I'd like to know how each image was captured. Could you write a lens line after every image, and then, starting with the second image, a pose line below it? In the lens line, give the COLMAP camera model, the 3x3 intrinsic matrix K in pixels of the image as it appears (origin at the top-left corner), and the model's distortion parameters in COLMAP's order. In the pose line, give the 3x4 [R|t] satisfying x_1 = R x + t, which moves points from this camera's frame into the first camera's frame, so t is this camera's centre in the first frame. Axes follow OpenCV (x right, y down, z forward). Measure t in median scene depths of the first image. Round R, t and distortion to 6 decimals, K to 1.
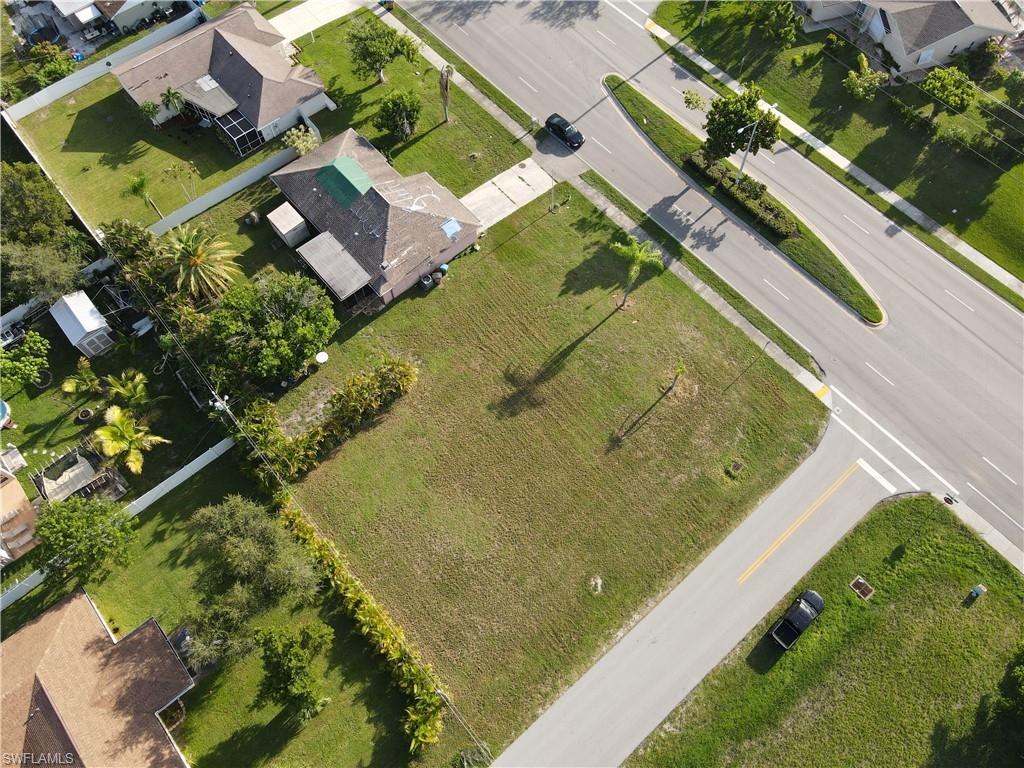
lens RADIAL K [[751.9, 0, 512.0], [0, 751.9, 376.6], [0, 0, 1]] dist [0.013338, 0.013319]
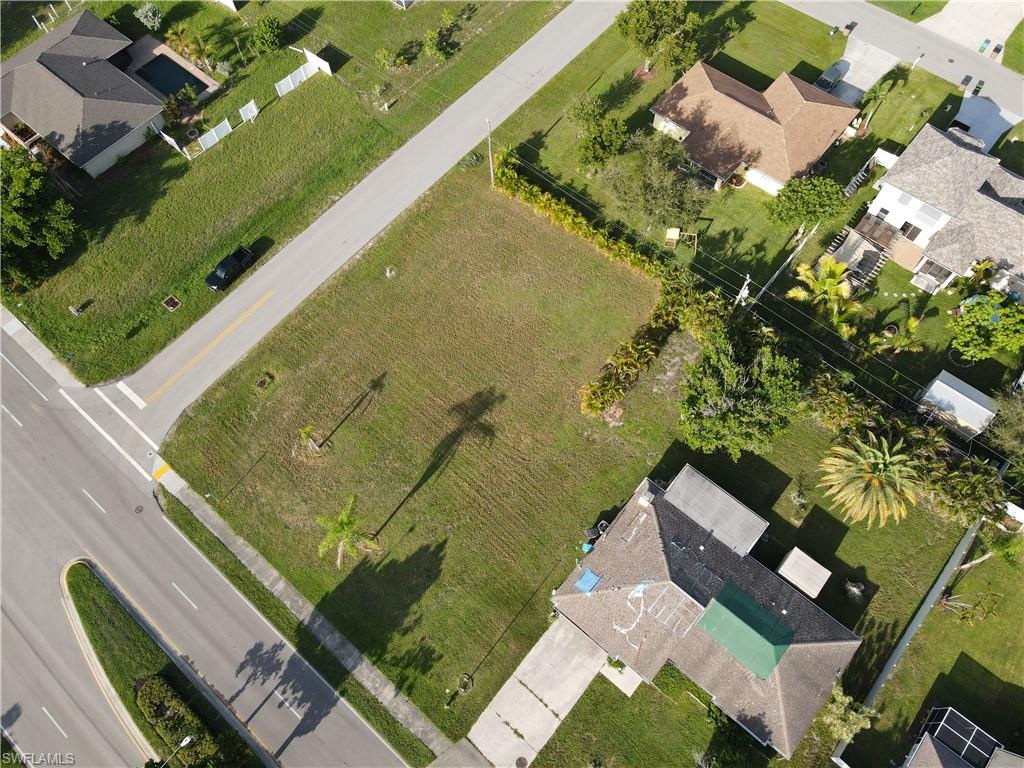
lens RADIAL K [[751.9, 0, 512.0], [0, 751.9, 376.6], [0, 0, 1]] dist [0.013338, 0.013319]
pose [[-0.986811, 0.156911, -0.039782, -0.005964], [-0.125109, -0.583338, 0.802536, -0.682898], [0.102720, 0.796929, 0.595276, 0.356647]]
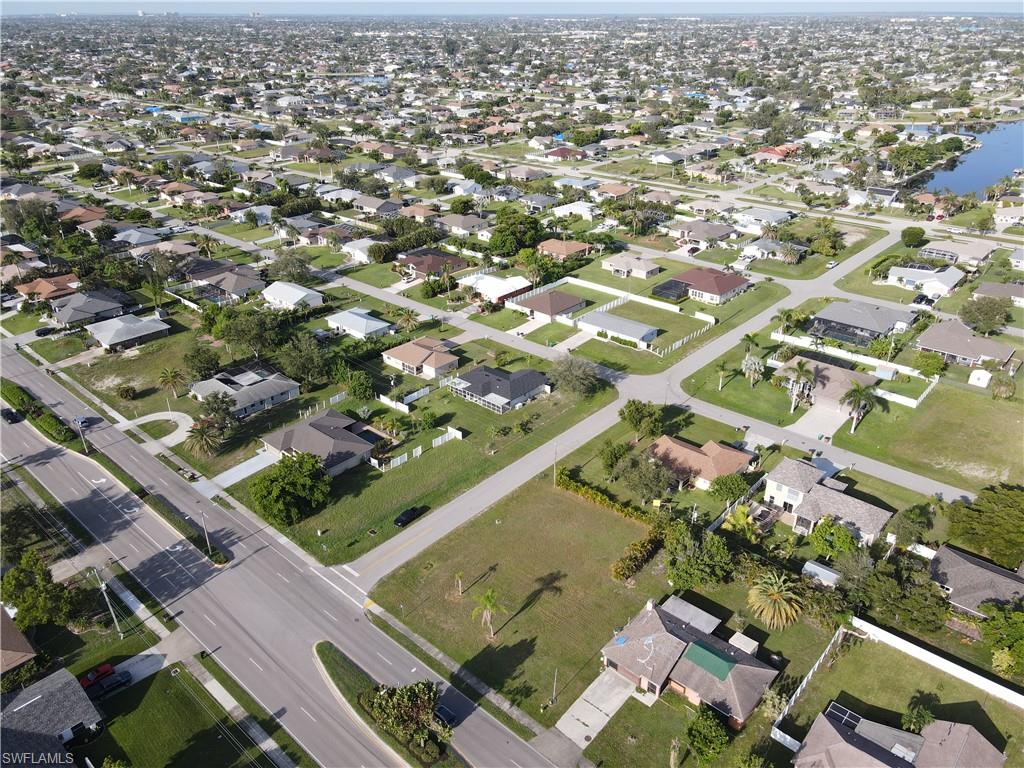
lens RADIAL K [[750.9, 0, 512.0], [0, 750.9, 384.0], [0, 0, 1]] dist [-0.015257, 0.070278]
pose [[-0.990777, 0.073150, -0.114064, 0.237961], [-0.113434, 0.012719, 0.993464, -1.534344], [0.074122, 0.997240, -0.004304, 0.516188]]
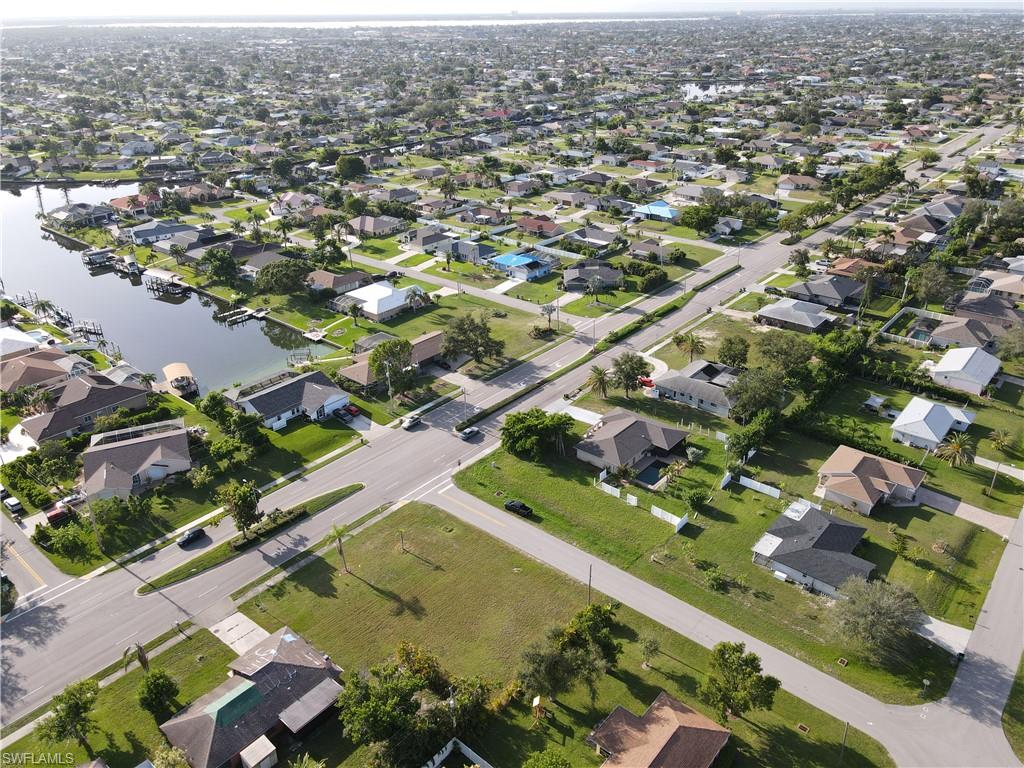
lens RADIAL K [[750.9, 0, 512.0], [0, 750.9, 384.0], [0, 0, 1]] dist [-0.015257, 0.070278]
pose [[-0.159590, -0.429749, 0.888733, -1.164781], [0.883332, 0.339776, 0.322920, -0.436229], [-0.440745, 0.836581, 0.325386, -0.023666]]
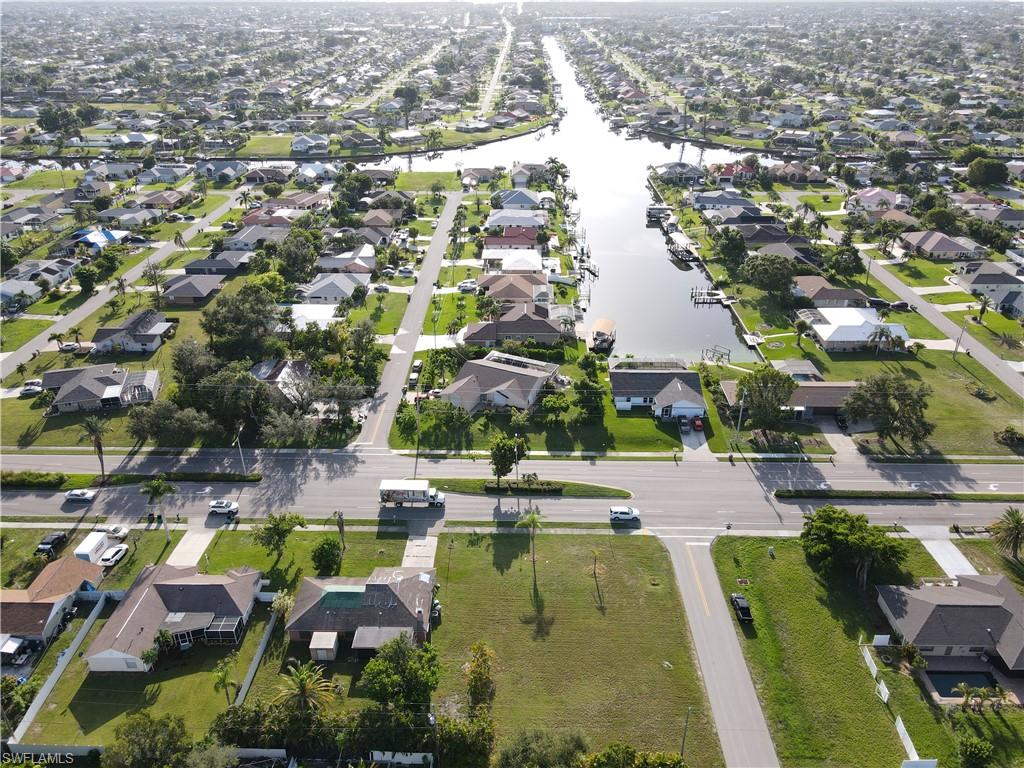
lens RADIAL K [[750.9, 0, 512.0], [0, 750.9, 384.0], [0, 0, 1]] dist [-0.015257, 0.070278]
pose [[0.662684, -0.343119, 0.665672, -0.819822], [0.663970, 0.680329, -0.310317, 0.117916], [-0.346400, 0.647628, 0.678664, -0.319771]]
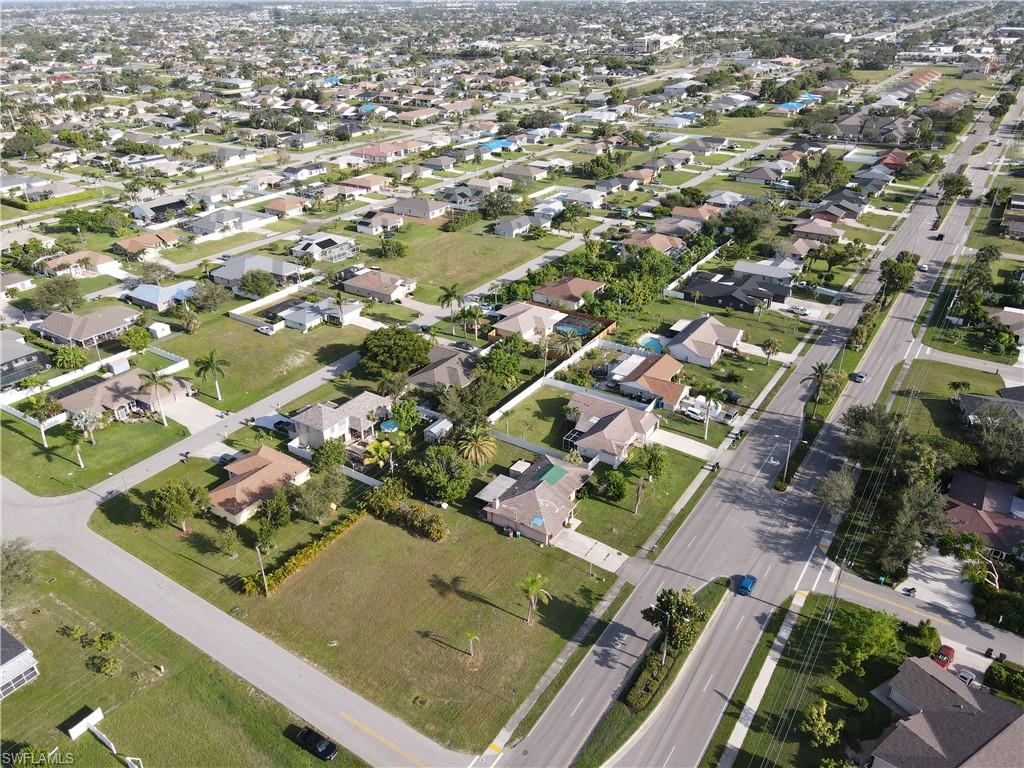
lens RADIAL K [[750.9, 0, 512.0], [0, 750.9, 384.0], [0, 0, 1]] dist [-0.015257, 0.070278]
pose [[0.270792, 0.457389, -0.847034, 1.141441], [-0.852183, 0.523147, 0.010055, -0.319377], [0.447723, 0.719105, 0.531443, -0.108043]]
